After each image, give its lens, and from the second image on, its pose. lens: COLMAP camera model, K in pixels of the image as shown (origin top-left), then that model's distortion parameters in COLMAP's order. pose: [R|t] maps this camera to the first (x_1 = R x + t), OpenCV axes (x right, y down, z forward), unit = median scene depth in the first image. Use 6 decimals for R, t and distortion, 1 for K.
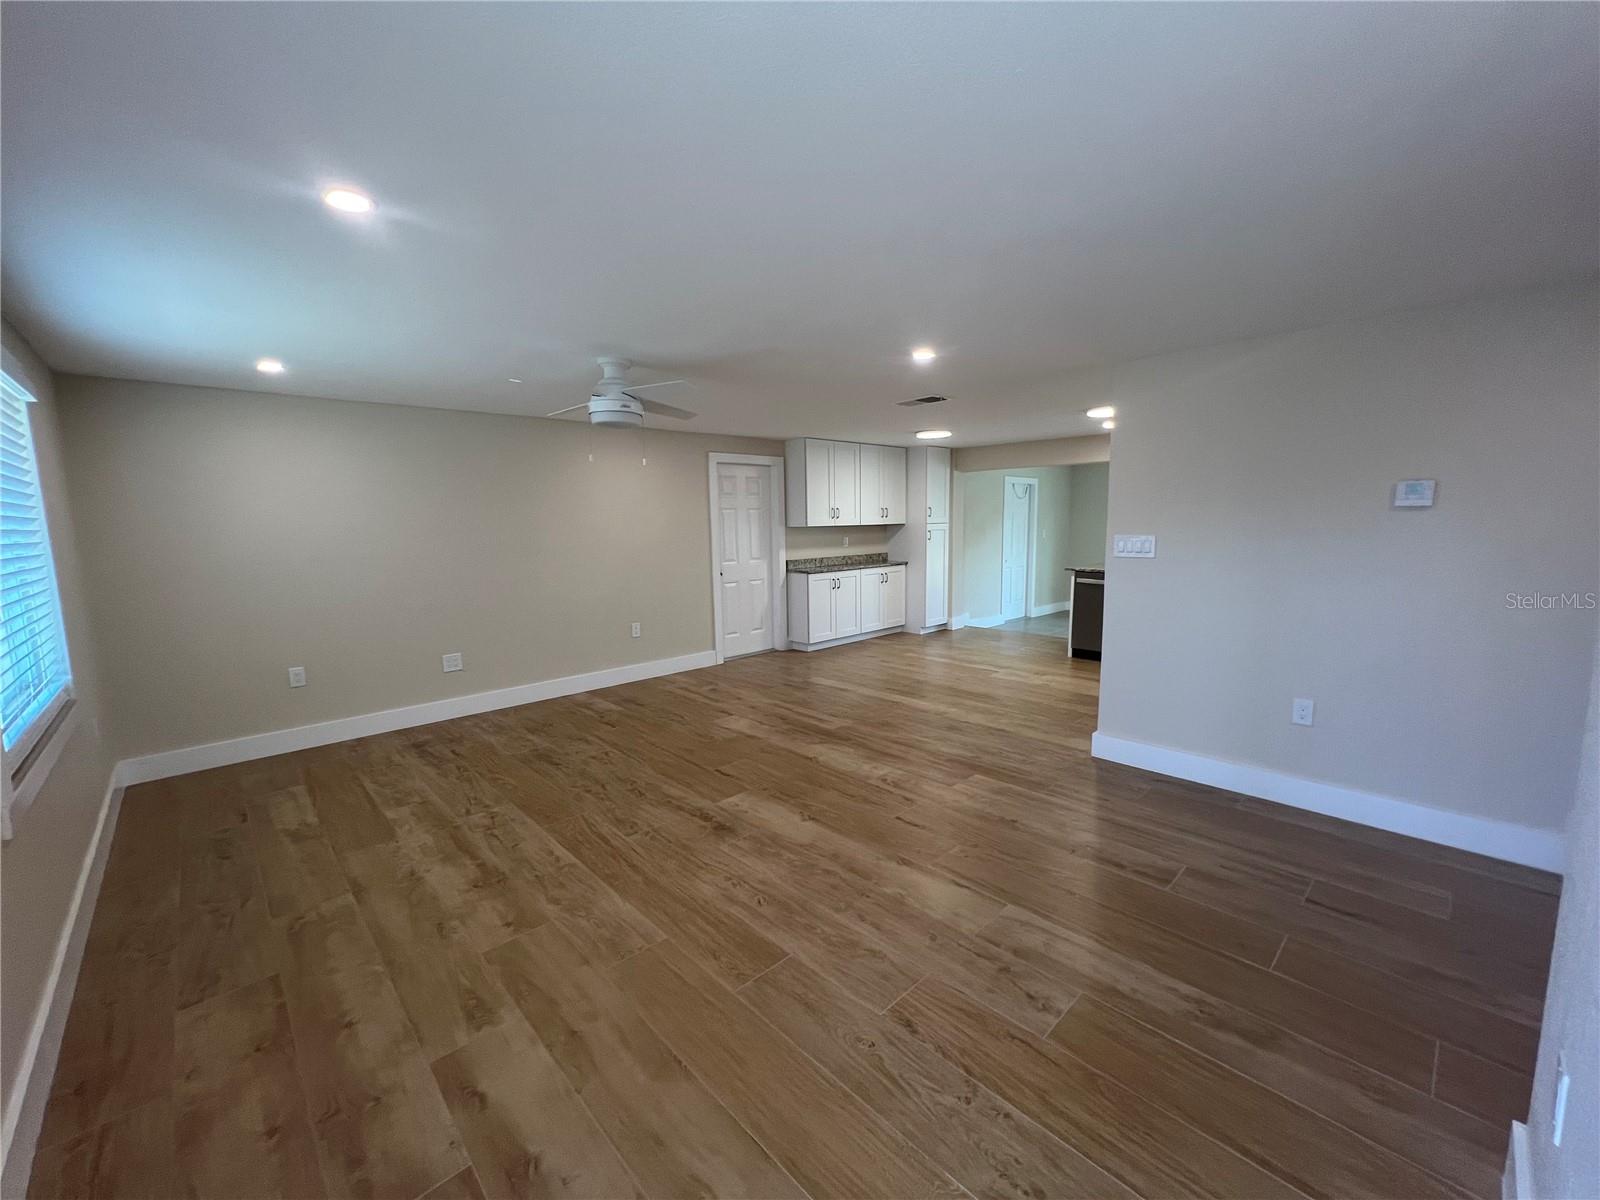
lens RADIAL K [[640.6, 0, 799.9], [0, 640.6, 603.3], [0, 0, 1]] dist [-0.001434, 0.000185]
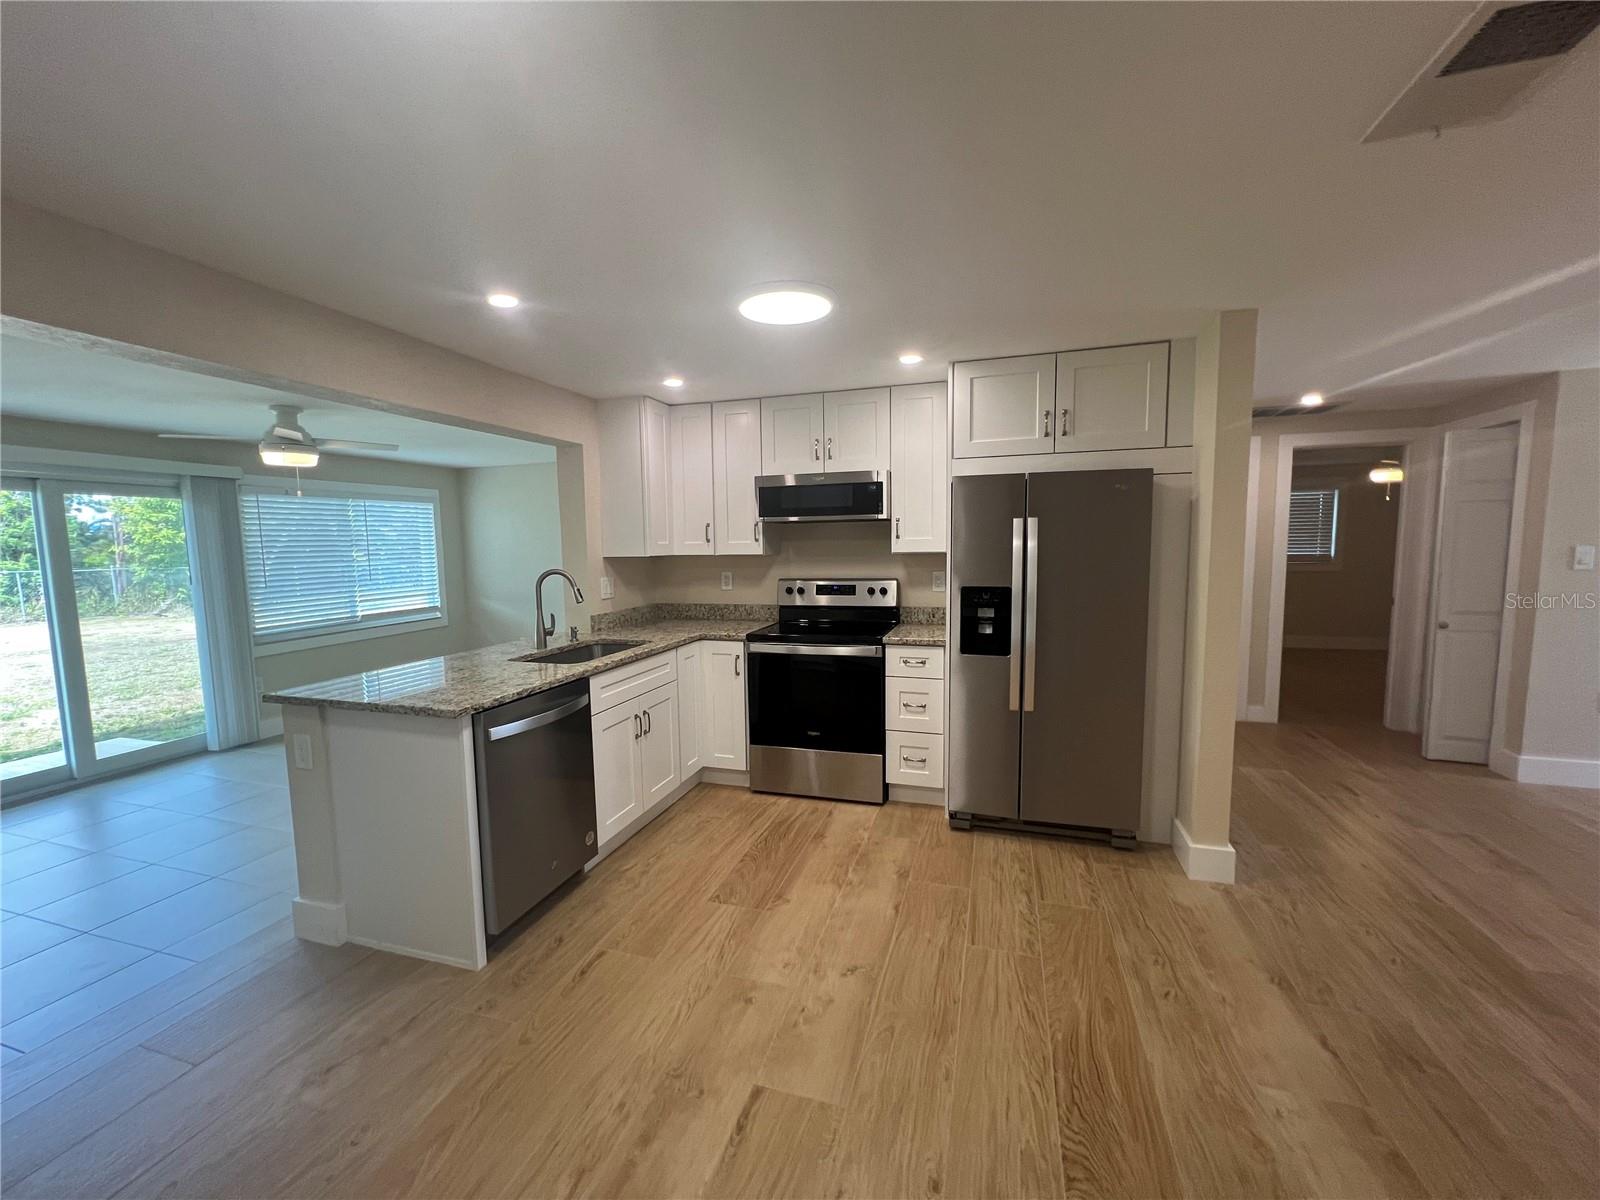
lens RADIAL K [[640.6, 0, 799.9], [0, 640.6, 603.3], [0, 0, 1]] dist [-0.001434, 0.000185]
pose [[-0.486703, -0.058815, 0.871586, 0.057370], [0.137732, 0.980085, 0.143047, -0.115512], [-0.862642, 0.189667, -0.468909, 0.899288]]
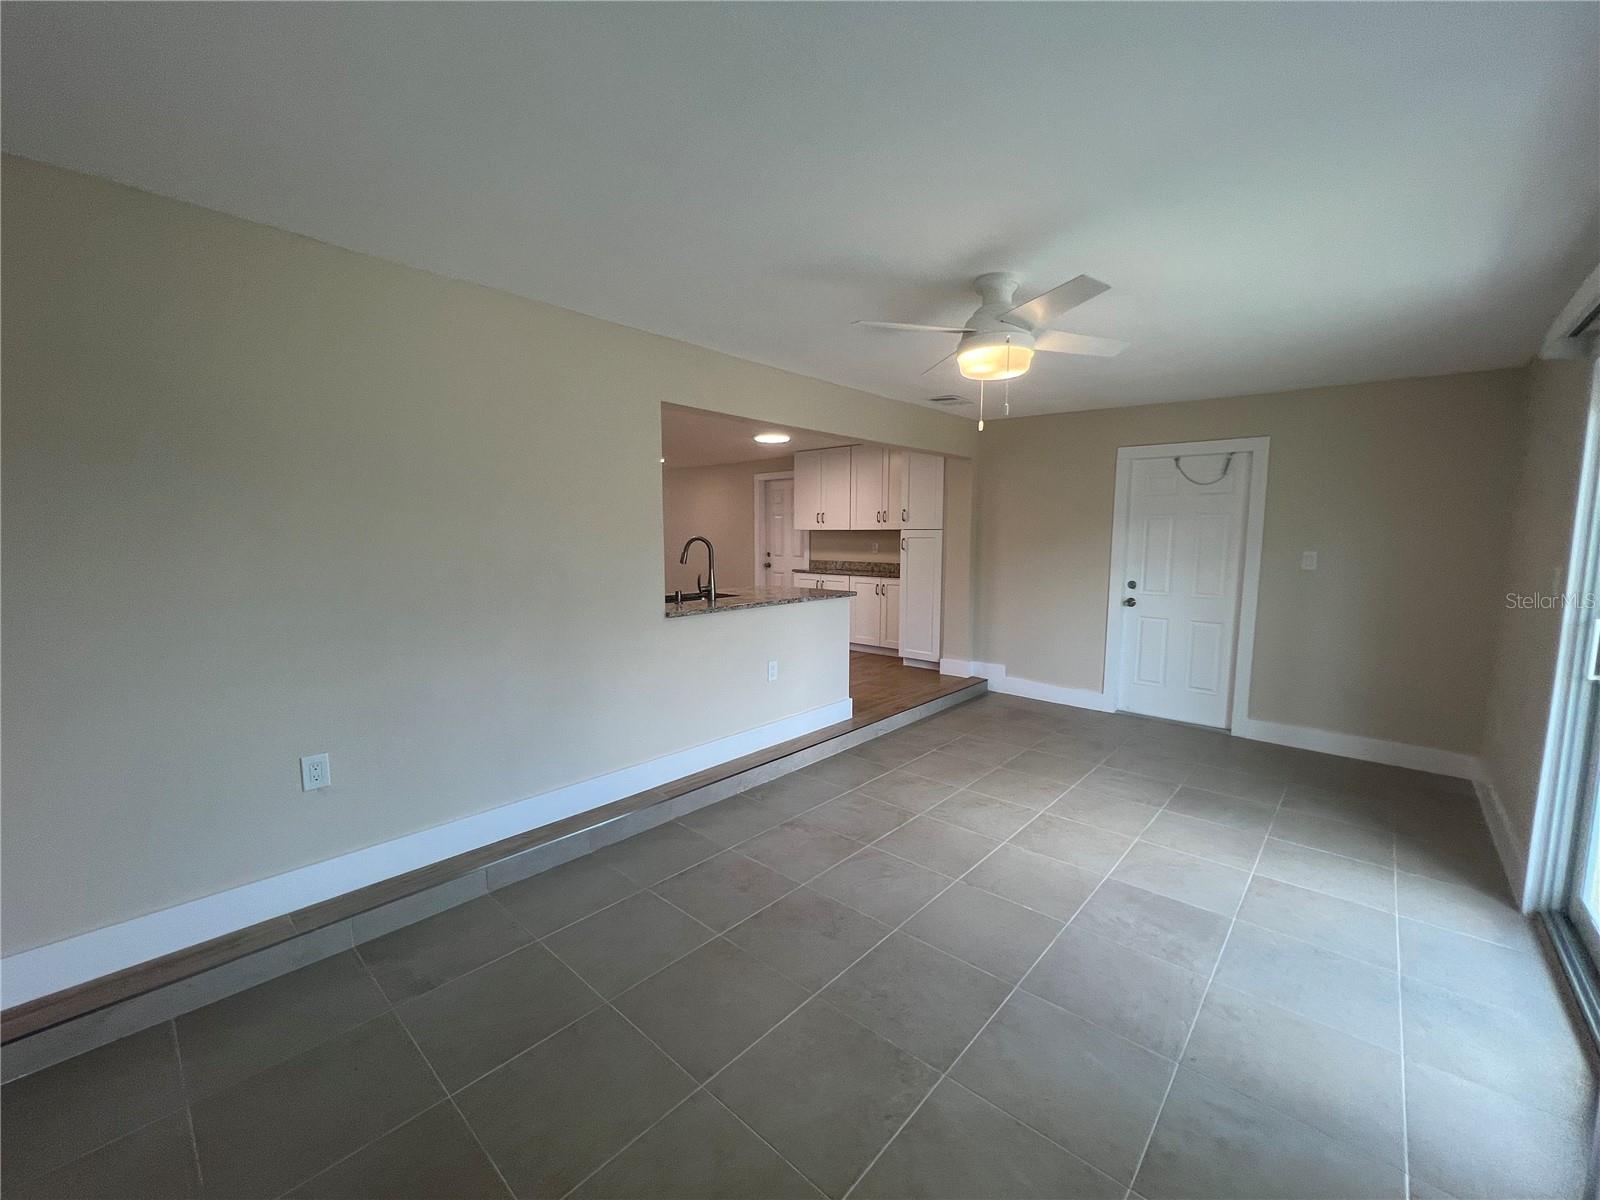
lens RADIAL K [[642.0, 0, 800.5], [0, 642.0, 605.1], [0, 0, 1]] dist [-0.001609, 0.000044]
pose [[0.079323, 0.126001, -0.988854, 1.088804], [-0.135523, 0.984132, 0.114528, -0.114275], [0.987594, 0.124928, 0.095140, 0.873035]]
